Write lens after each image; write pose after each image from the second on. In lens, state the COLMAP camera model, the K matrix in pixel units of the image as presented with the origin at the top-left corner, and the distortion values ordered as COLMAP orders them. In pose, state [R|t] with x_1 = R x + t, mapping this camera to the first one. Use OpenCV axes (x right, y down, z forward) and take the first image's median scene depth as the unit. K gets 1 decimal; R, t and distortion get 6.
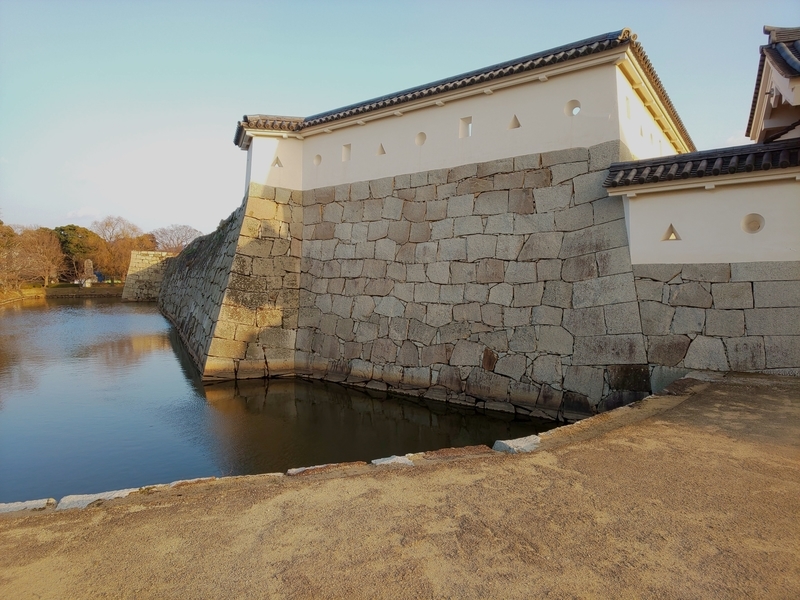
lens RADIAL K [[502.4, 0, 400.0], [0, 502.4, 300.0], [0, 0, 1]] dist [0.002359, -0.017489]
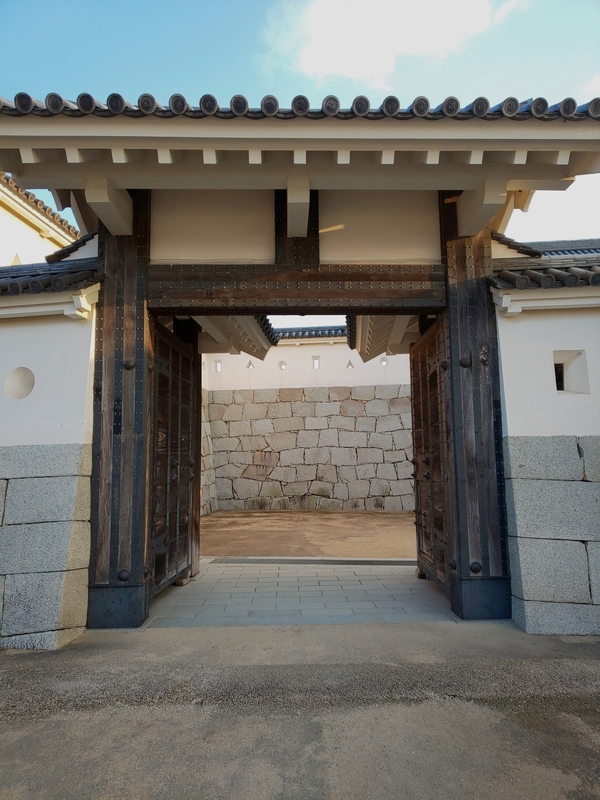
lens RADIAL K [[502.4, 0, 300.0], [0, 502.4, 400.0], [0, 0, 1]] dist [0.002359, -0.017489]
pose [[0.874242, 0.048113, 0.483100, 0.545990], [0.030713, 0.987603, -0.153938, -0.020369], [-0.484518, 0.149417, 0.861926, 0.233049]]
